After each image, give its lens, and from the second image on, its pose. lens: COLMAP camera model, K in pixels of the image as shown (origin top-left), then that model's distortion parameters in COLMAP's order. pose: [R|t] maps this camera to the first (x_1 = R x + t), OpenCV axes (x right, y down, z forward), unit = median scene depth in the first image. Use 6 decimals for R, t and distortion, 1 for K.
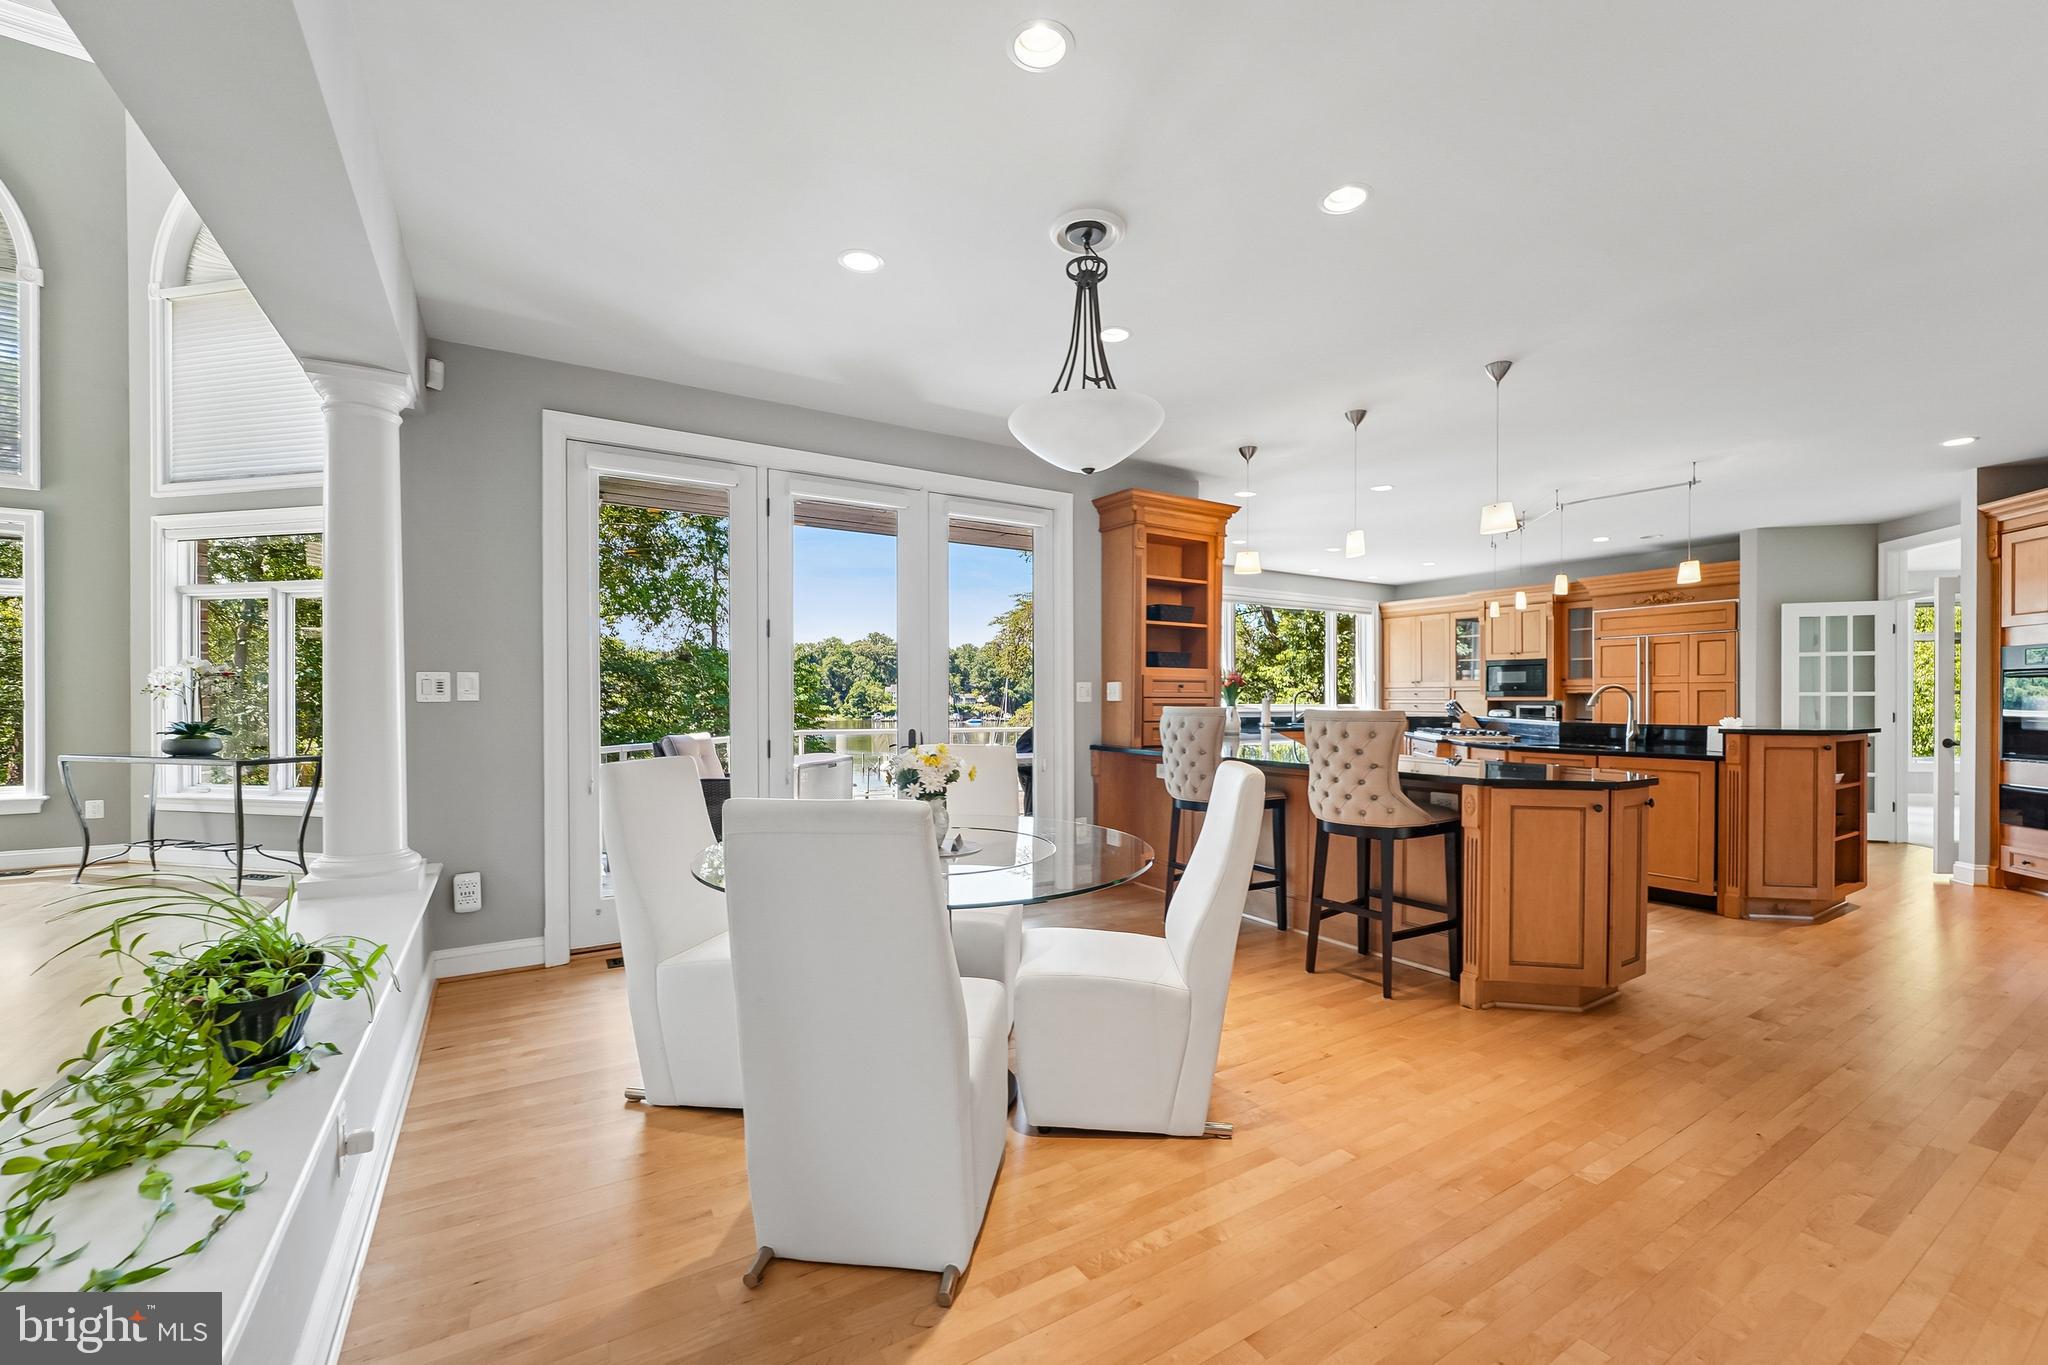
lens RADIAL K [[828.5, 0, 1036.2], [0, 828.5, 701.4], [0, 0, 1]] dist [-0.008906, 0.000047]
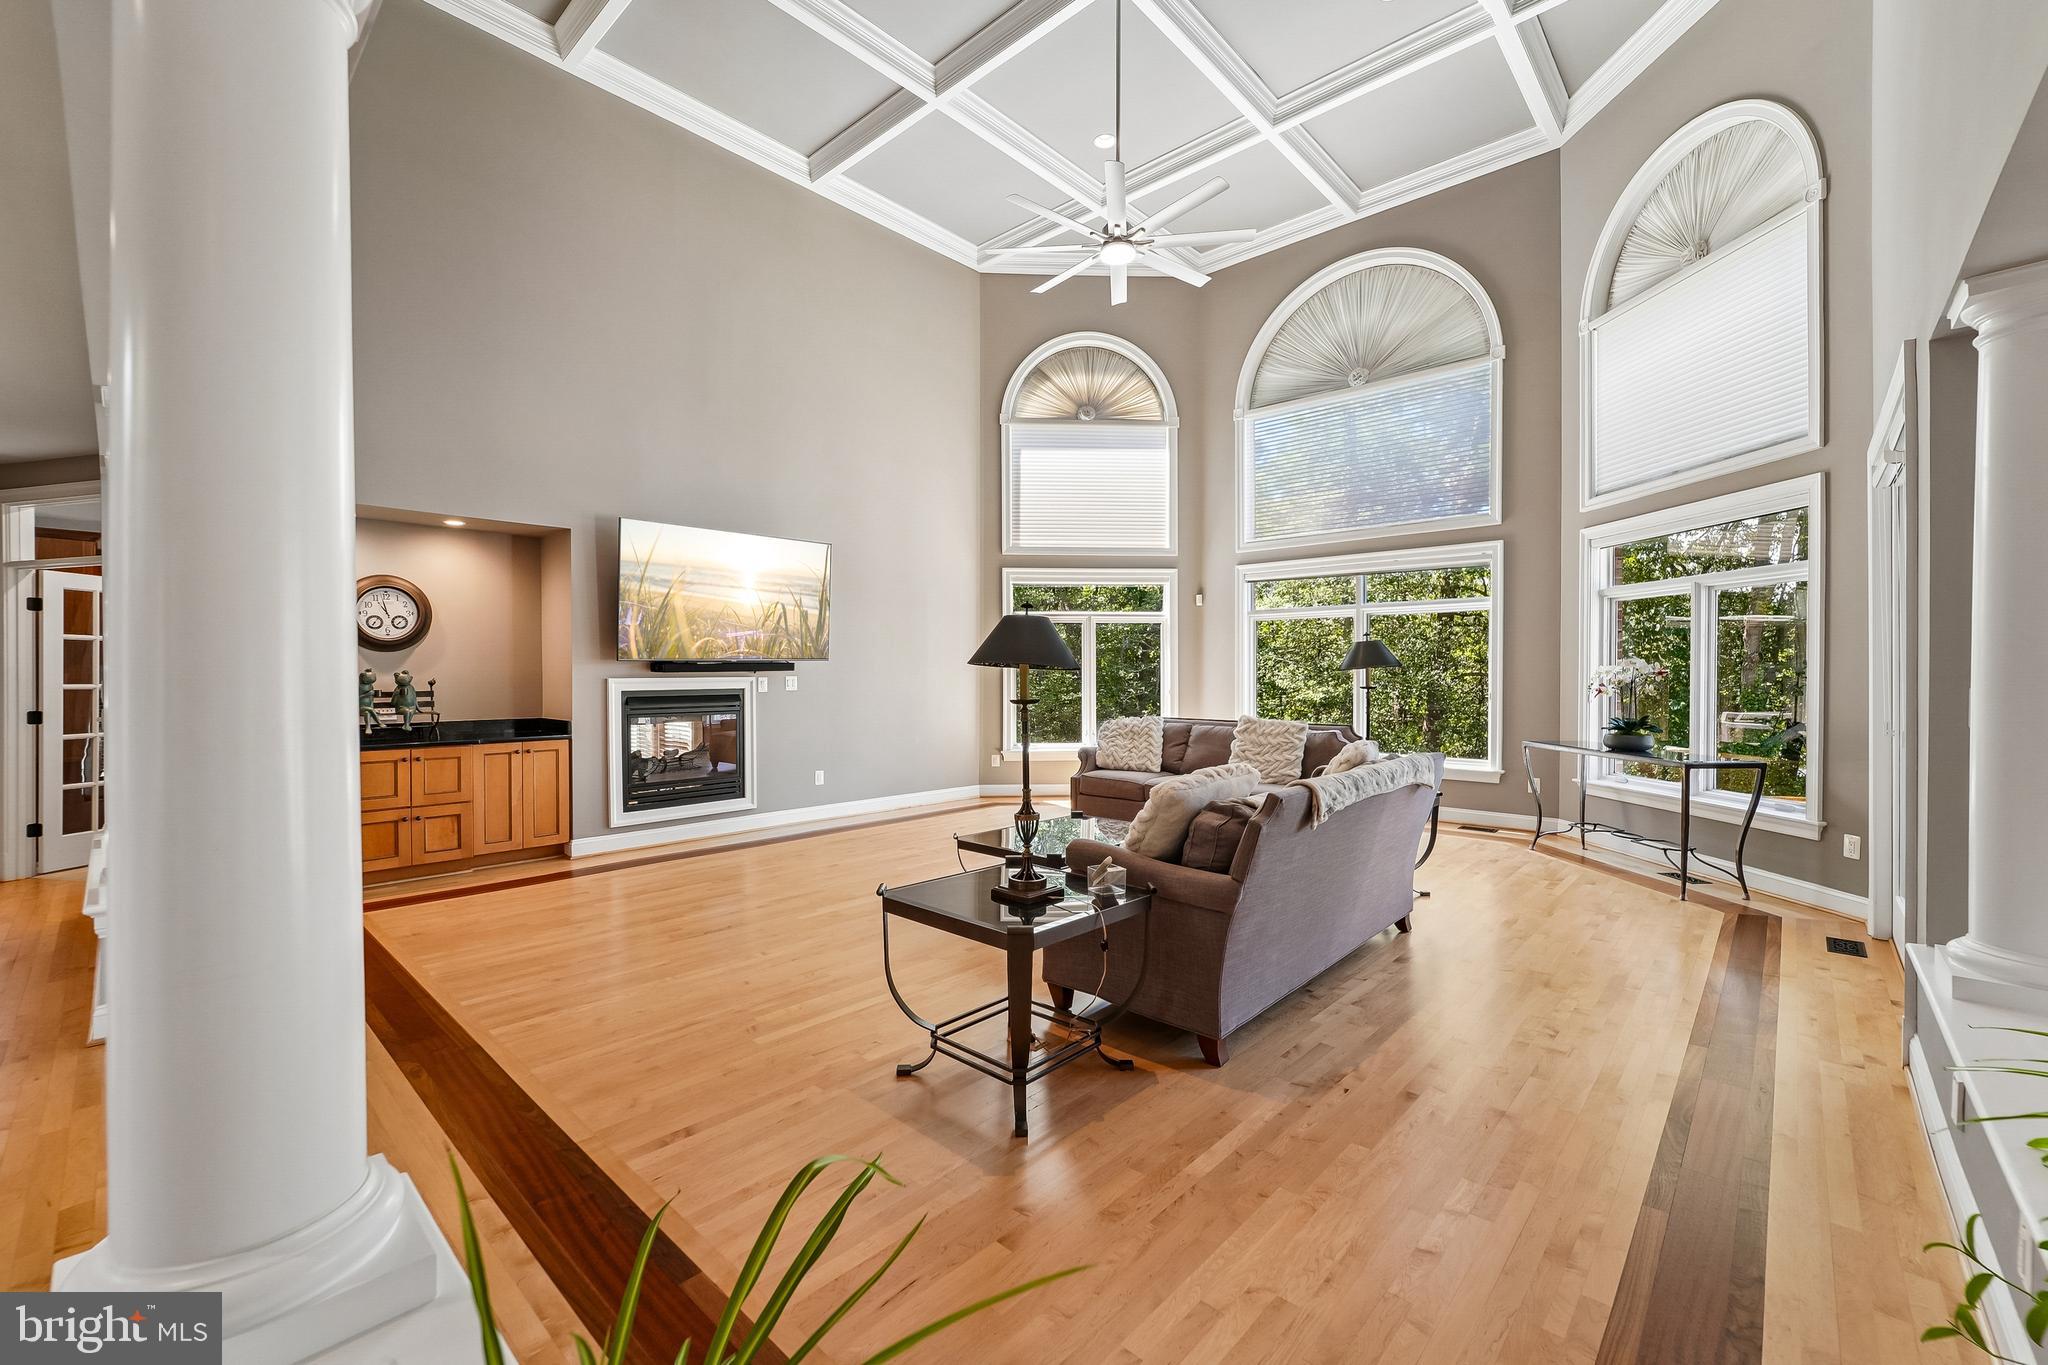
lens RADIAL K [[828.5, 0, 1032.5], [0, 828.5, 679.6], [0, 0, 1]] dist [-0.008906, 0.000047]
pose [[0.266634, 0.006815, -0.963774, -0.210022], [-0.002761, 0.999976, 0.006307, -0.028921], [0.963794, 0.000979, 0.266647, -0.020173]]
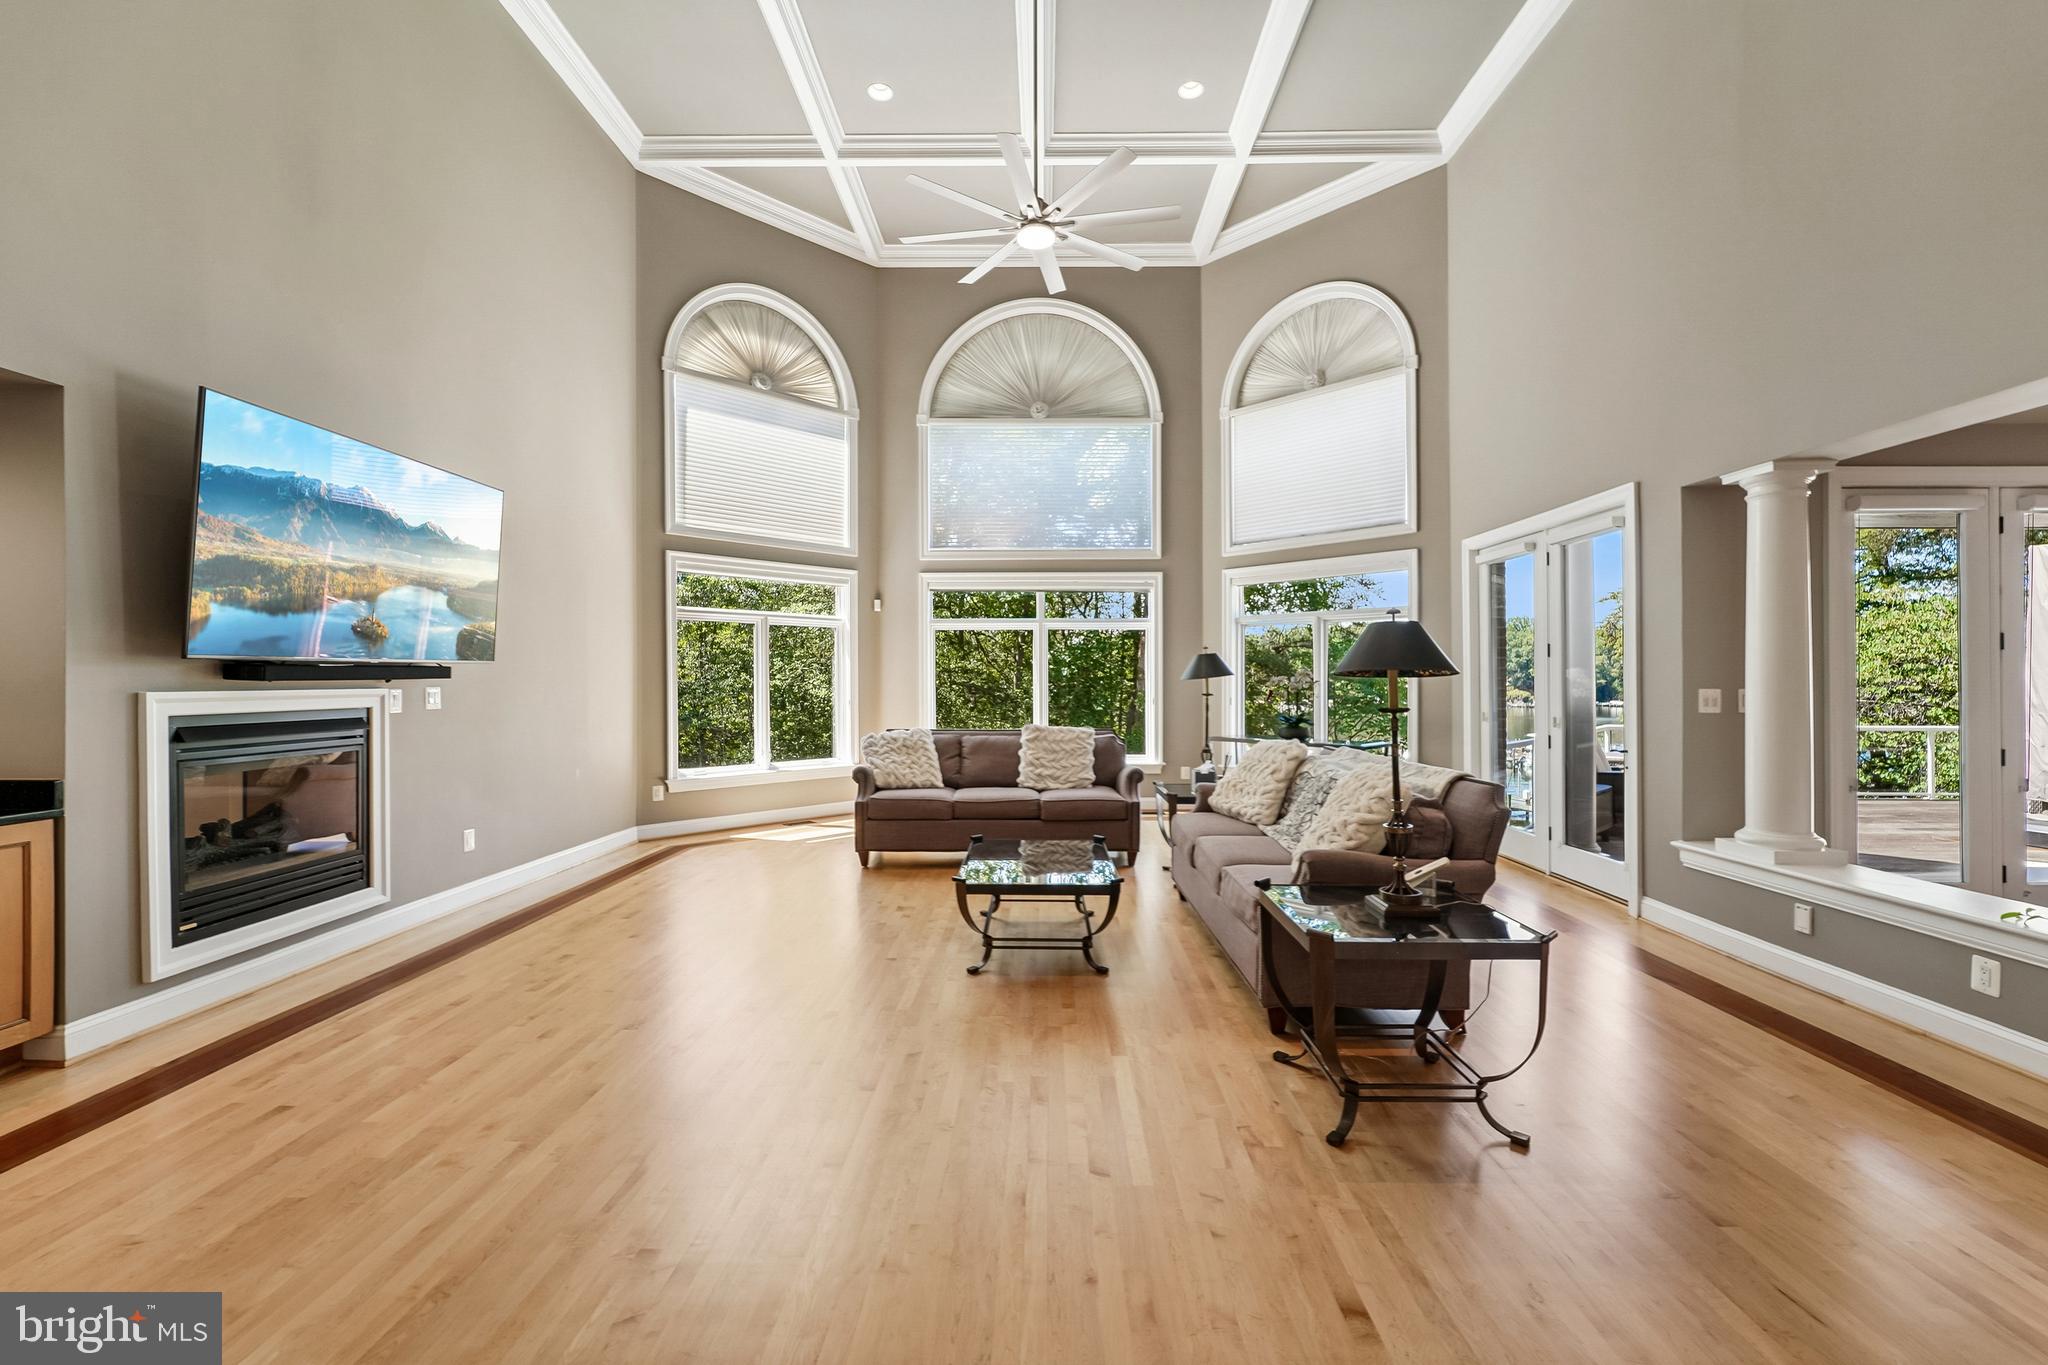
lens RADIAL K [[828.5, 0, 1035.0], [0, 828.5, 685.0], [0, 0, 1]] dist [-0.008906, 0.000047]
pose [[0.841053, -0.000299, -0.540953, -0.621069], [0.000289, 1.000000, -0.000103, -0.026986], [0.540953, -0.000070, 0.841053, -0.427743]]
